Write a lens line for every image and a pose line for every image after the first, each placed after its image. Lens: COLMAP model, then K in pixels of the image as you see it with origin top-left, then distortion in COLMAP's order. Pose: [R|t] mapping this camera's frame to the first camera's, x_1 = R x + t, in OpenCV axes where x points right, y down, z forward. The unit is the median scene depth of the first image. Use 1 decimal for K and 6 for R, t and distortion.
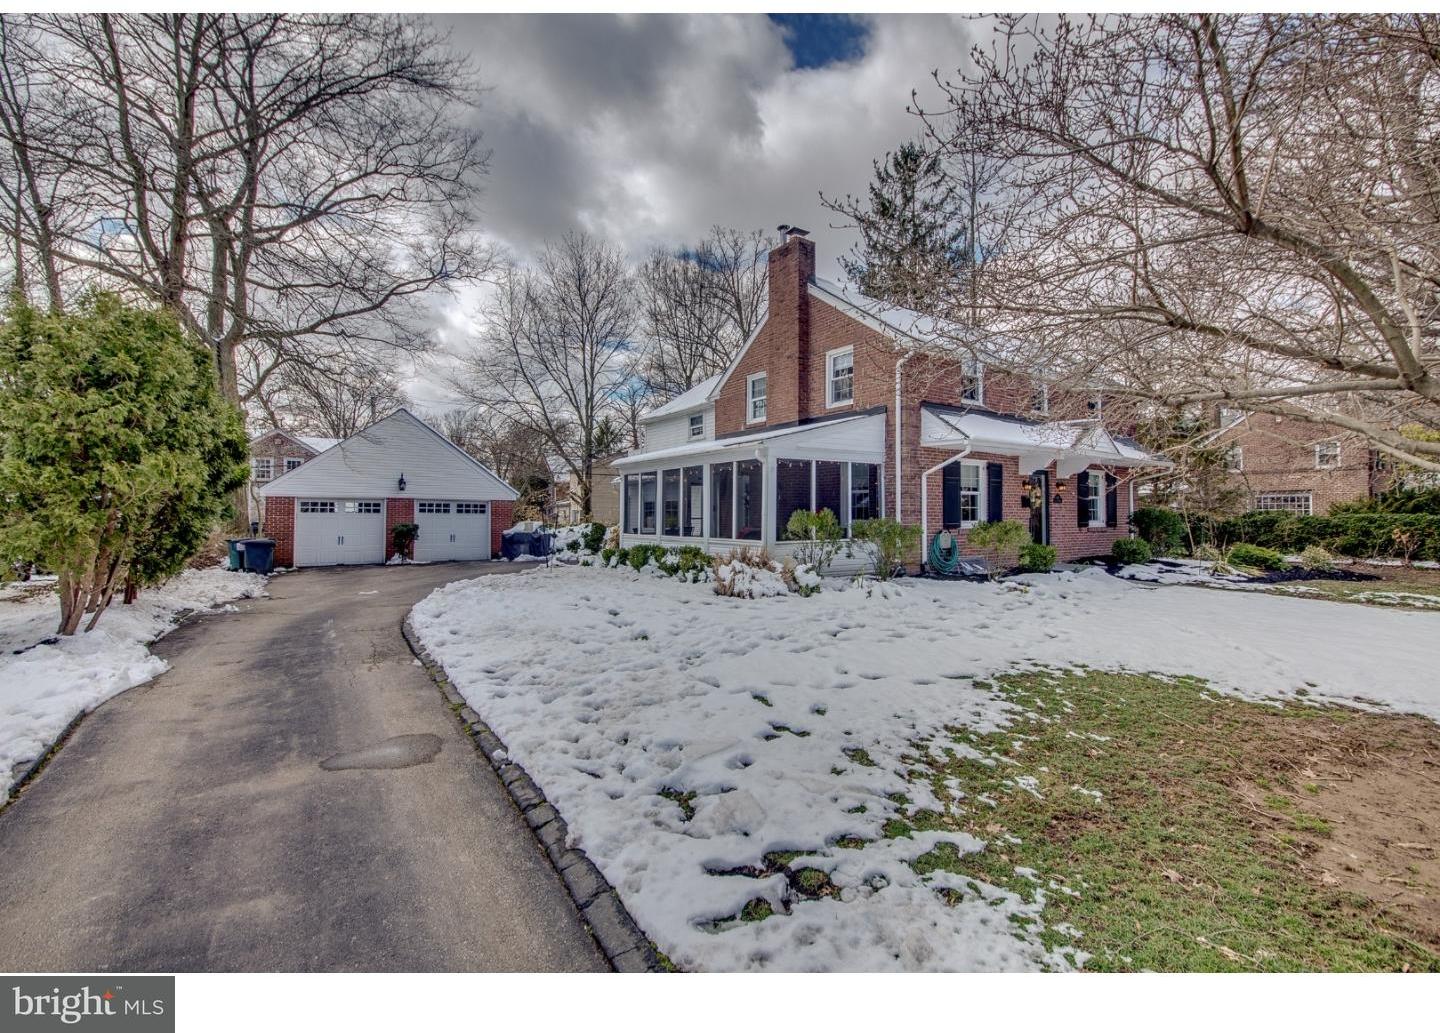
lens RADIAL K [[646.2, 0, 720.7], [0, 646.2, 516.5], [0, 0, 1]] dist [0.000924, 0.000239]
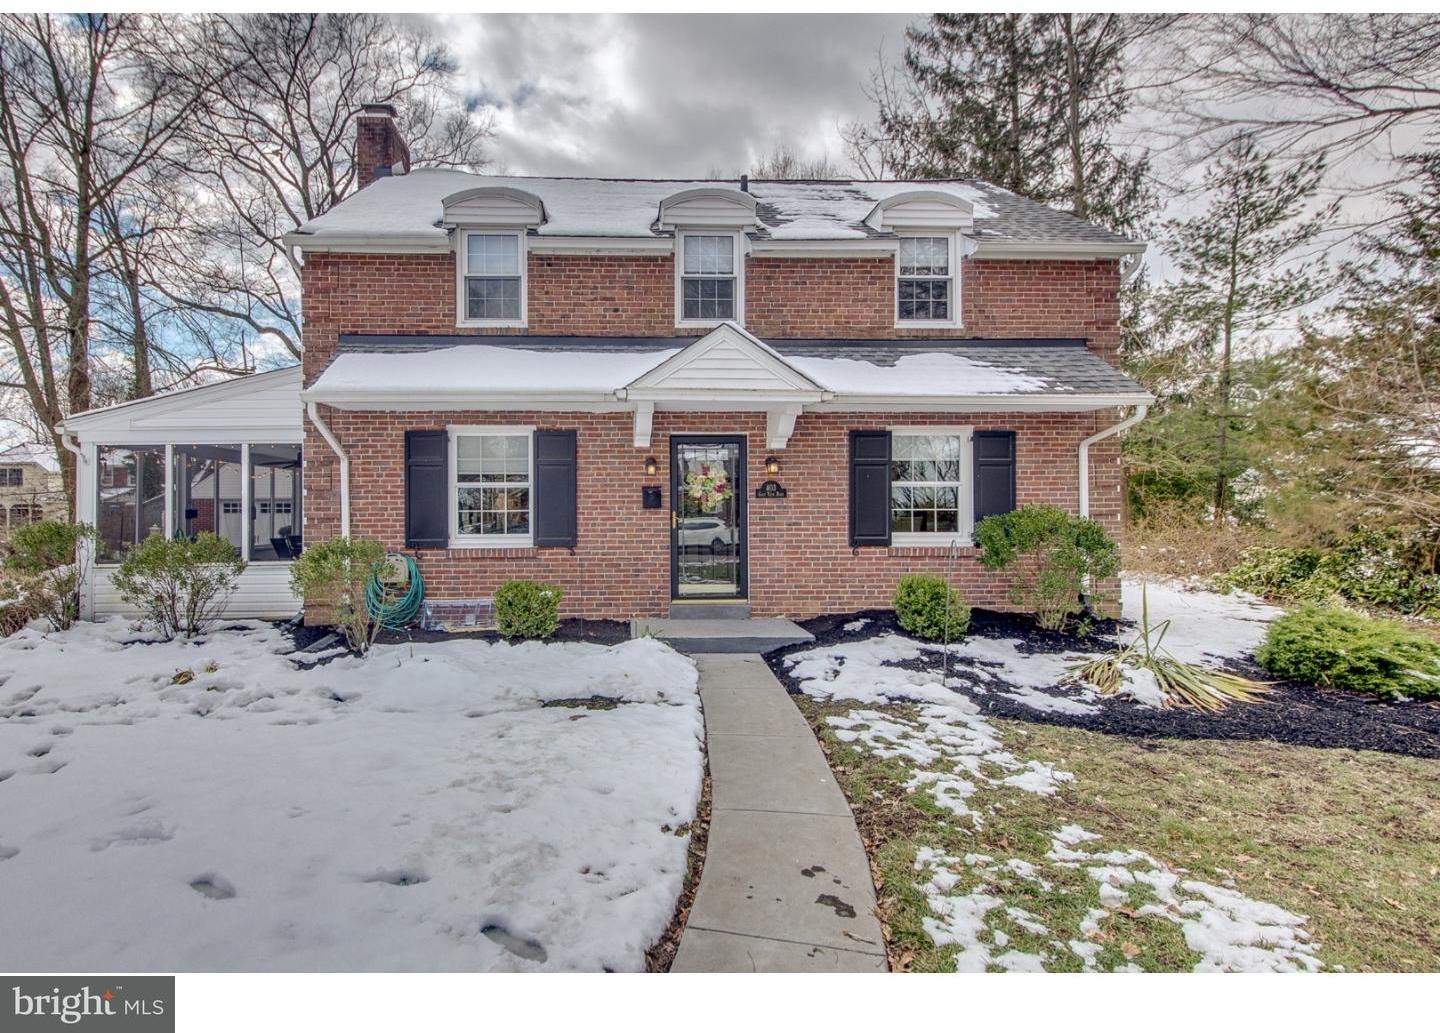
lens RADIAL K [[646.2, 0, 719.7], [0, 646.2, 512.3], [0, 0, 1]] dist [0.000924, 0.000239]
pose [[0.838995, 0.002176, -0.544135, 0.763202], [0.000727, 0.999987, 0.005120, -0.012463], [0.544138, -0.004691, 0.838982, 0.558908]]
